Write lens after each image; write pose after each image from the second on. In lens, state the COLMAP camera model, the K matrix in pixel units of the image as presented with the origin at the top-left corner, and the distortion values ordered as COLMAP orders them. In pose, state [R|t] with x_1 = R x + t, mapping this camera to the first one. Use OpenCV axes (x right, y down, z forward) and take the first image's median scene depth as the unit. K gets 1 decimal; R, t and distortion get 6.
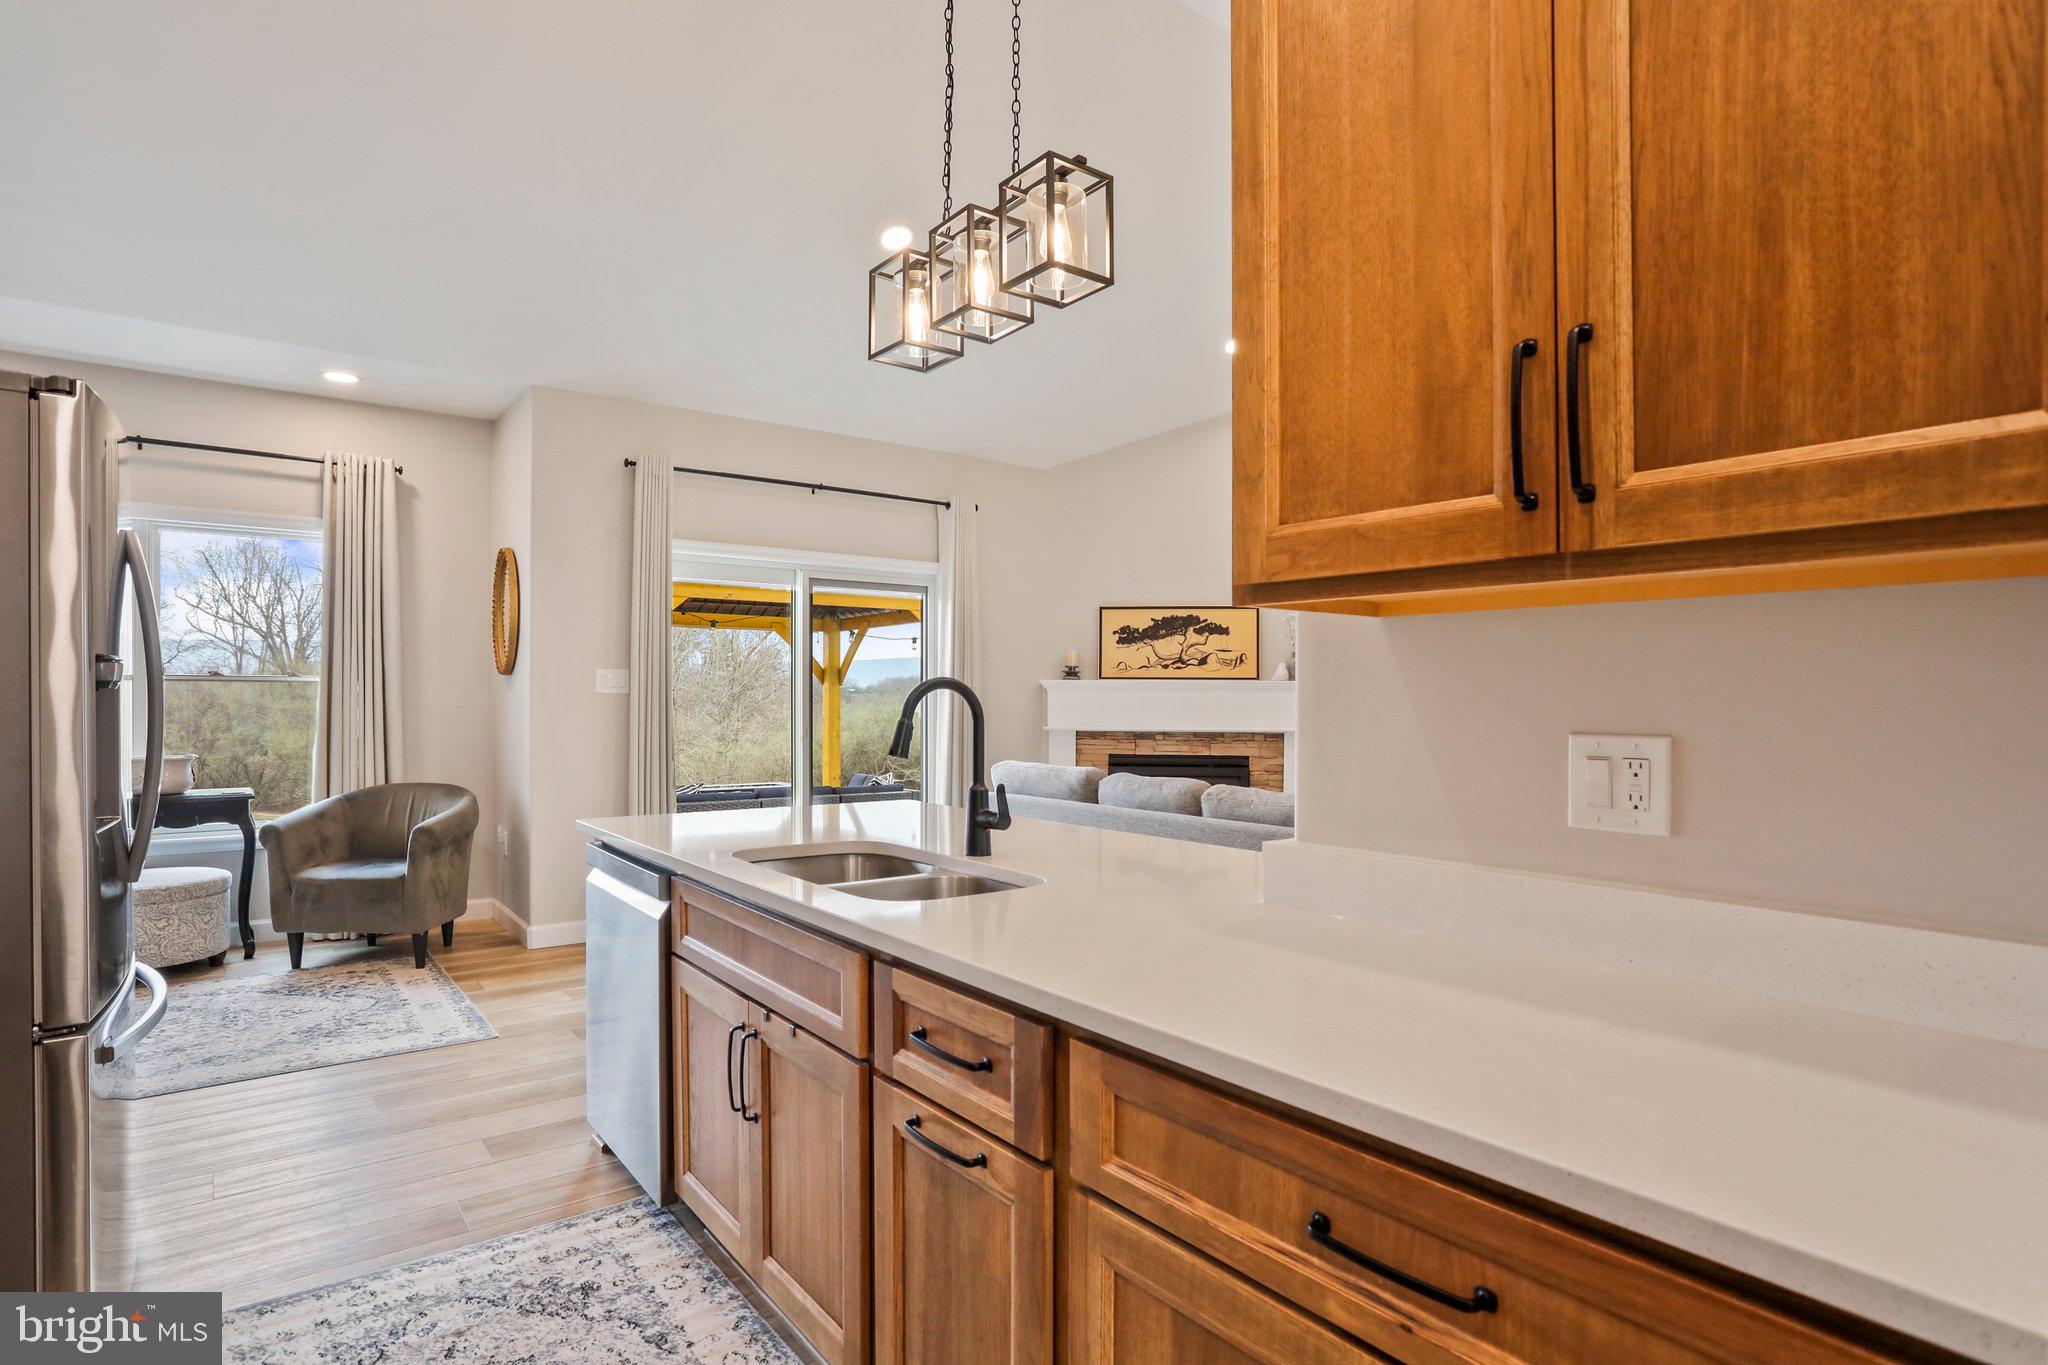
lens RADIAL K [[1047.8, 0, 1023.0], [0, 1047.8, 699.9], [0, 0, 1]] dist [-0.001589, -0.039644]
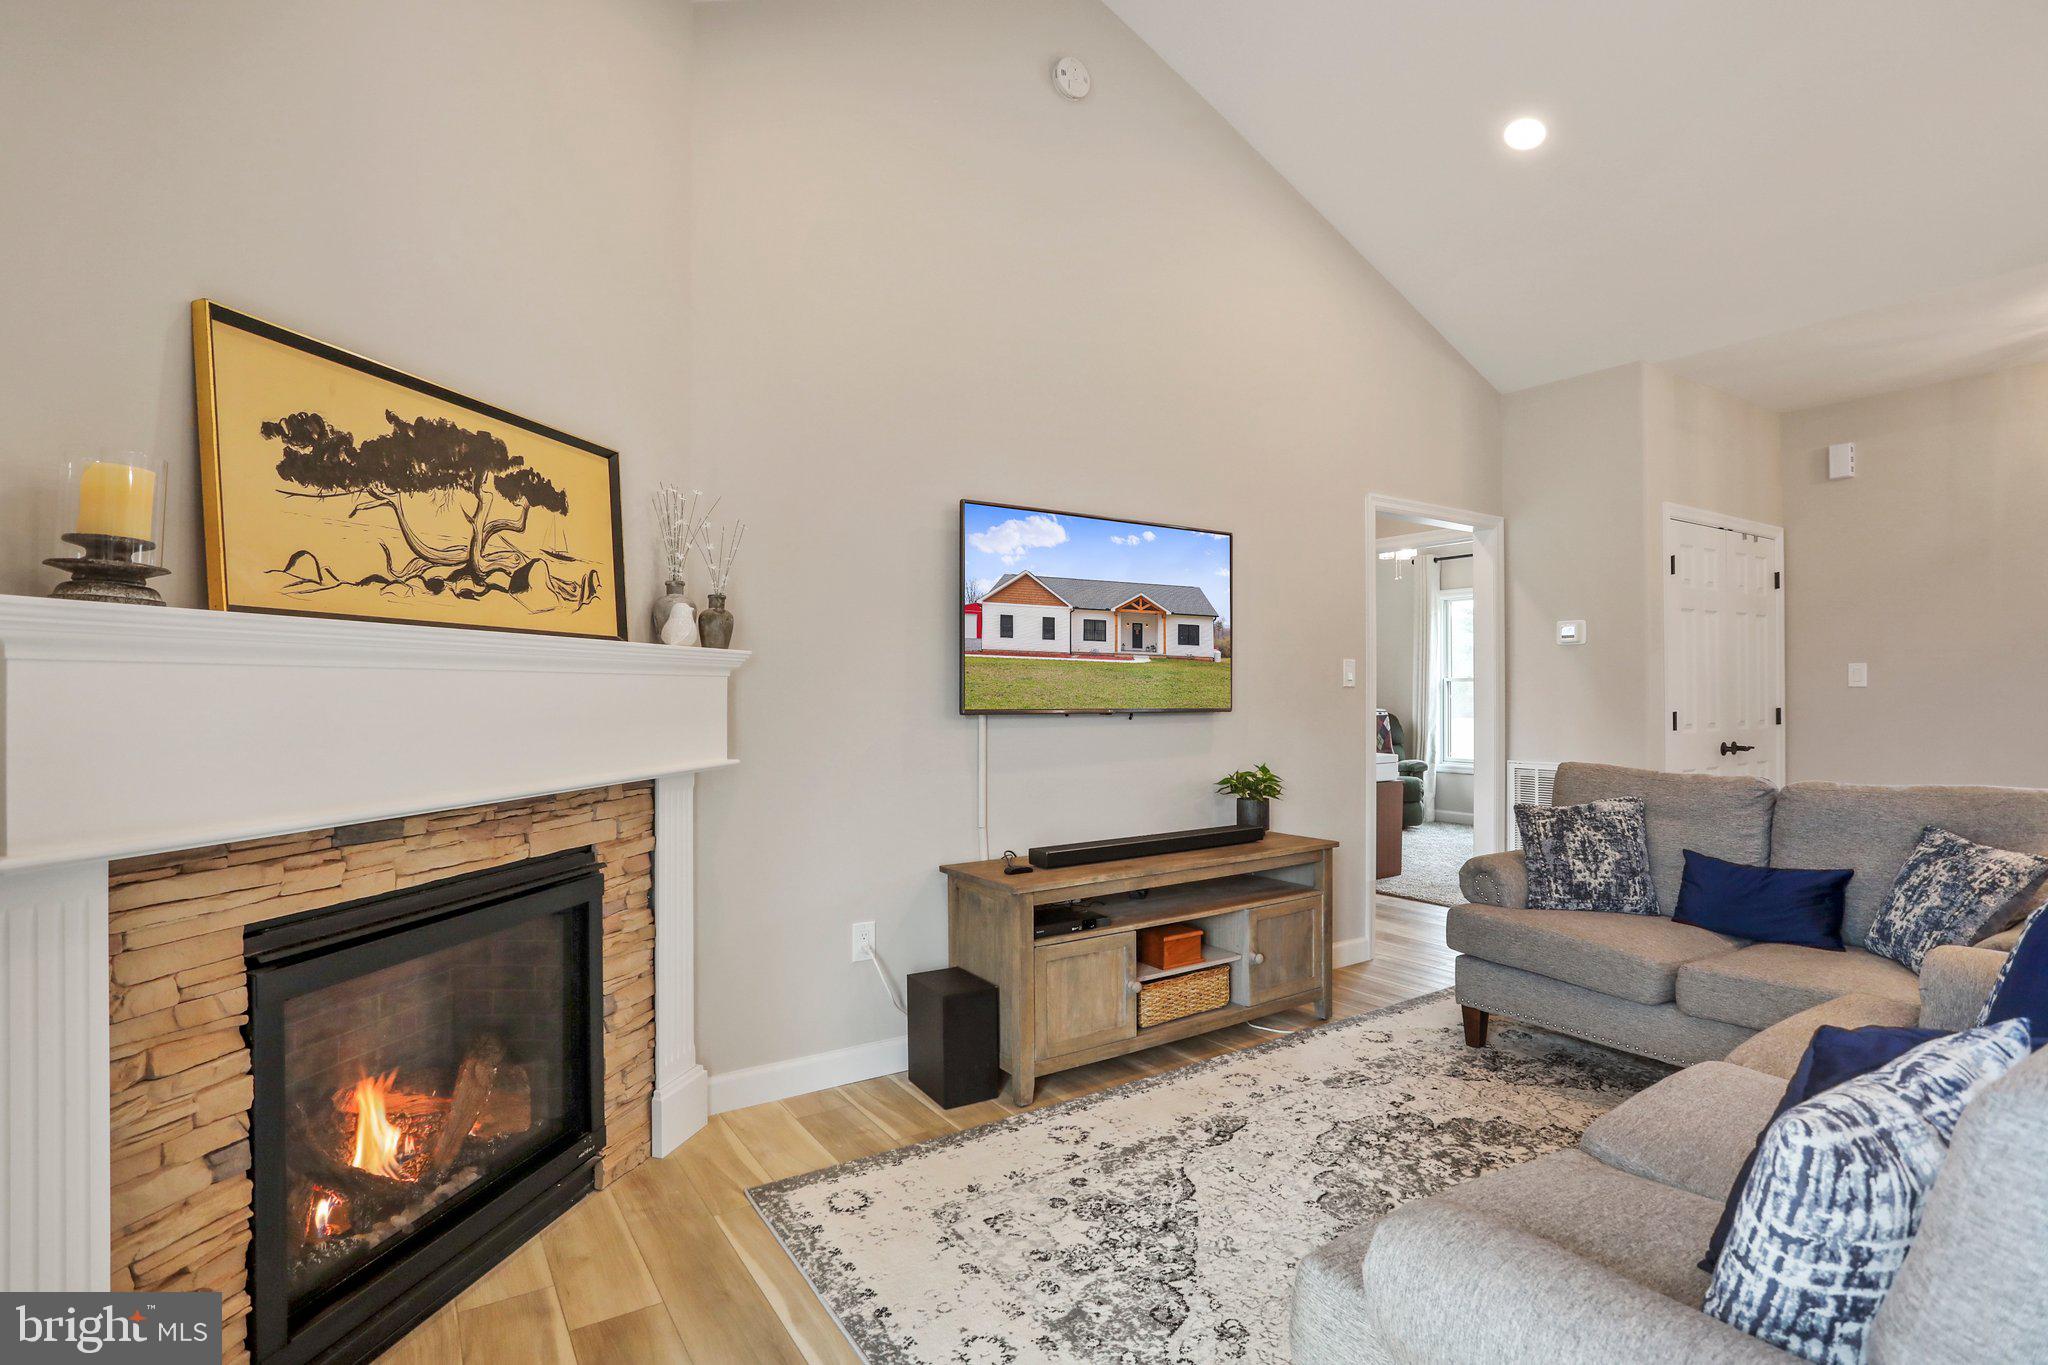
lens RADIAL K [[996.1, 0, 1024.0], [0, 996.1, 682.5], [0, 0, 1]] dist [-0.087721, 0.040588]
pose [[0.090537, -0.000145, 0.995893, -0.161793], [0.007097, 0.999975, -0.000499, -0.004340], [-0.995868, 0.007113, 0.090535, 1.080947]]
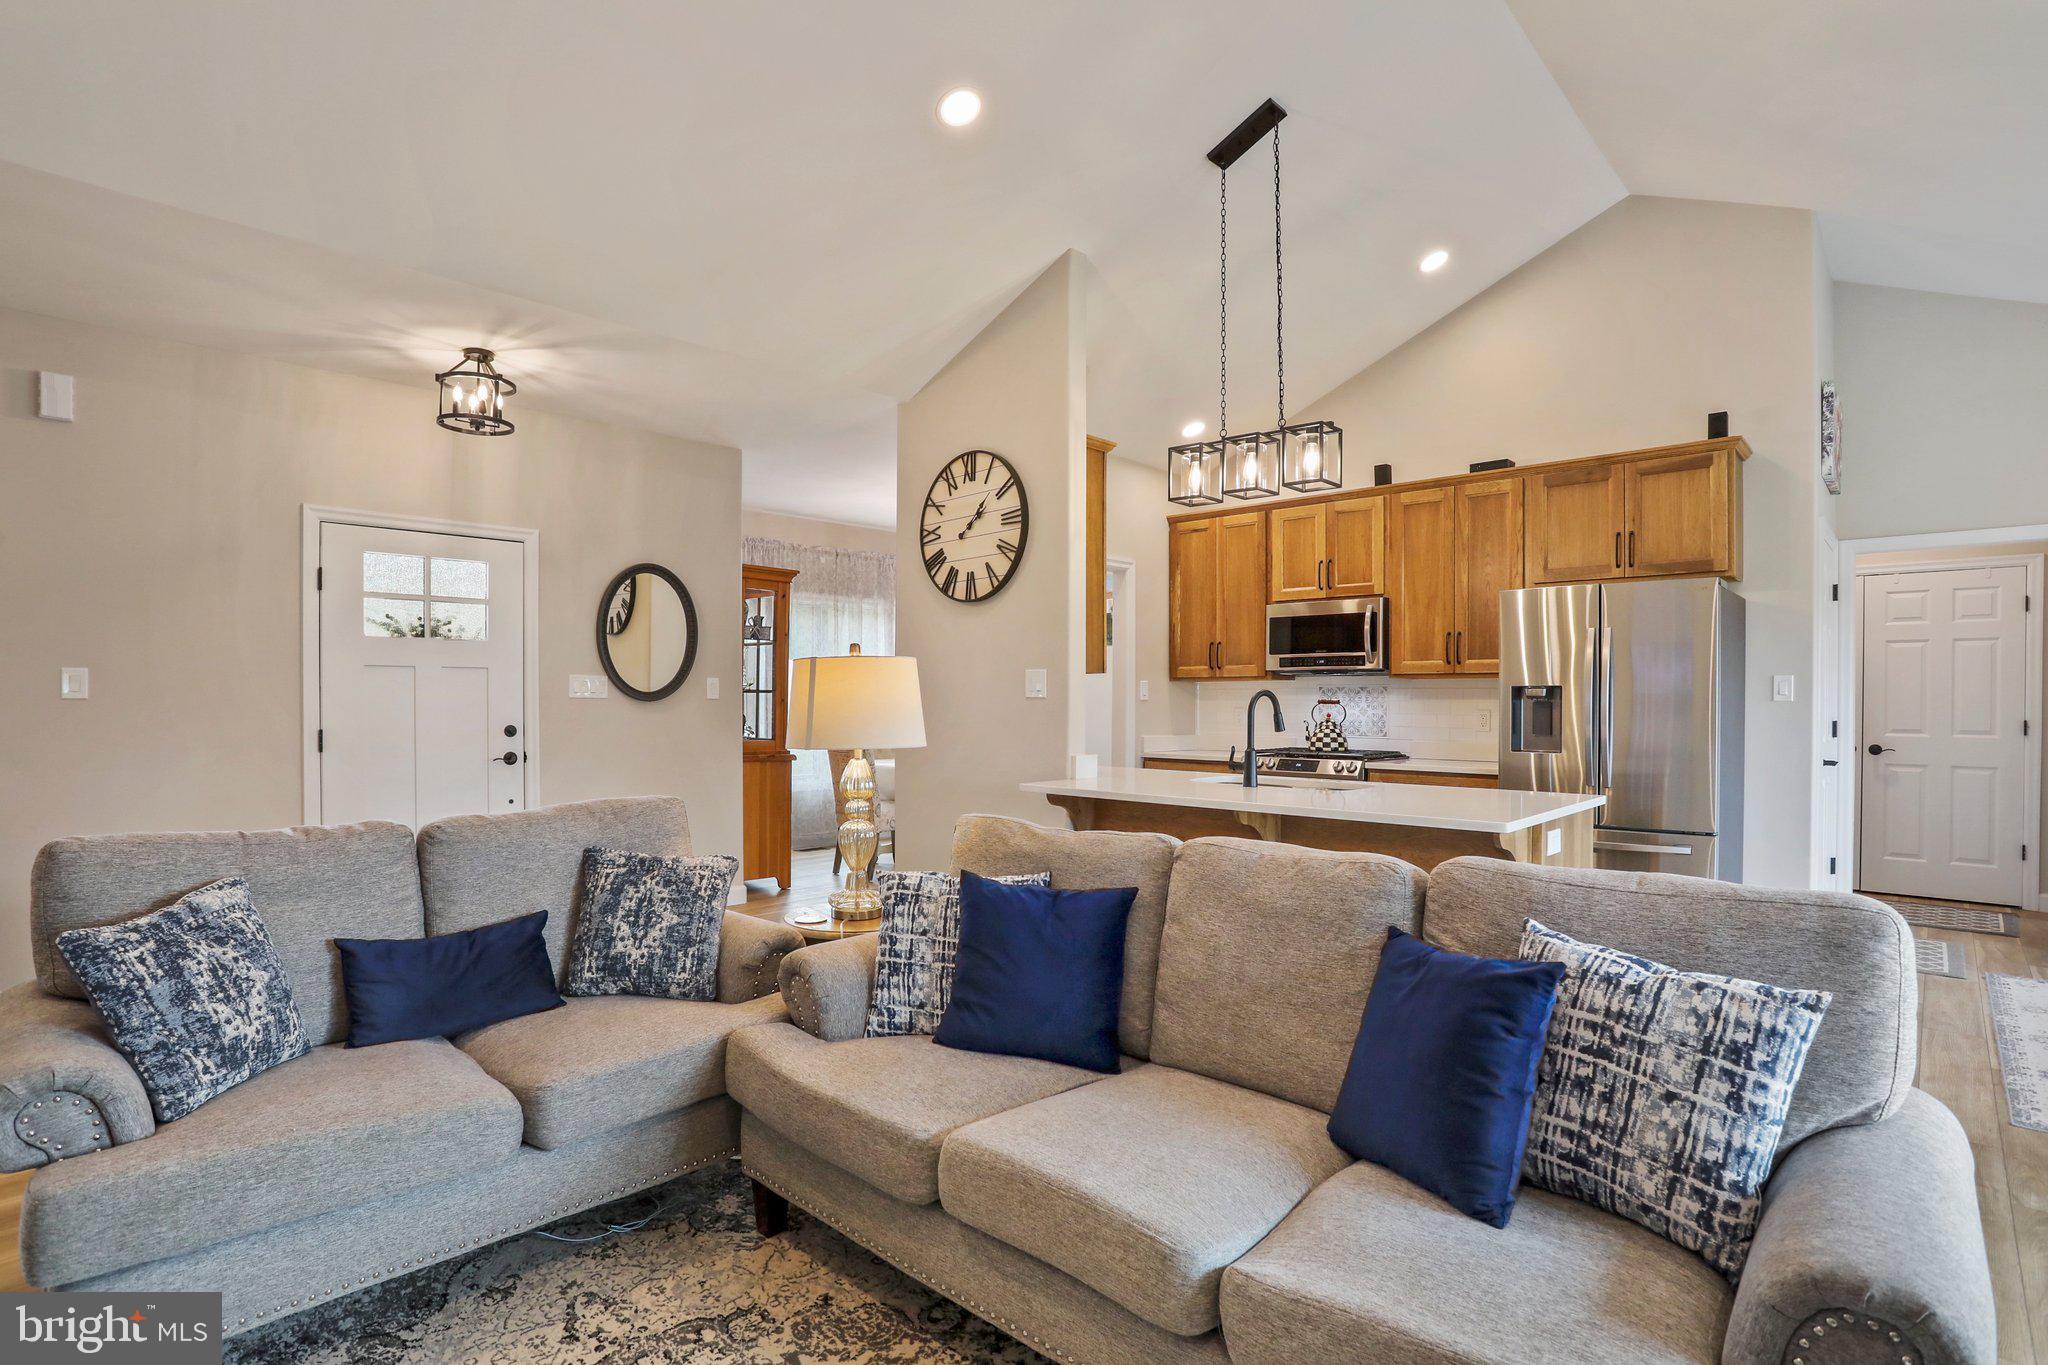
lens RADIAL K [[1009.0, 0, 1027.0], [0, 1009.0, 707.6], [0, 0, 1]] dist [-0.068873, 0.028077]
pose [[-0.988155, -0.005268, -0.153366, 0.271144], [-0.007035, 0.999915, 0.010982, -0.001973], [0.153295, 0.011931, -0.988108, 1.182860]]
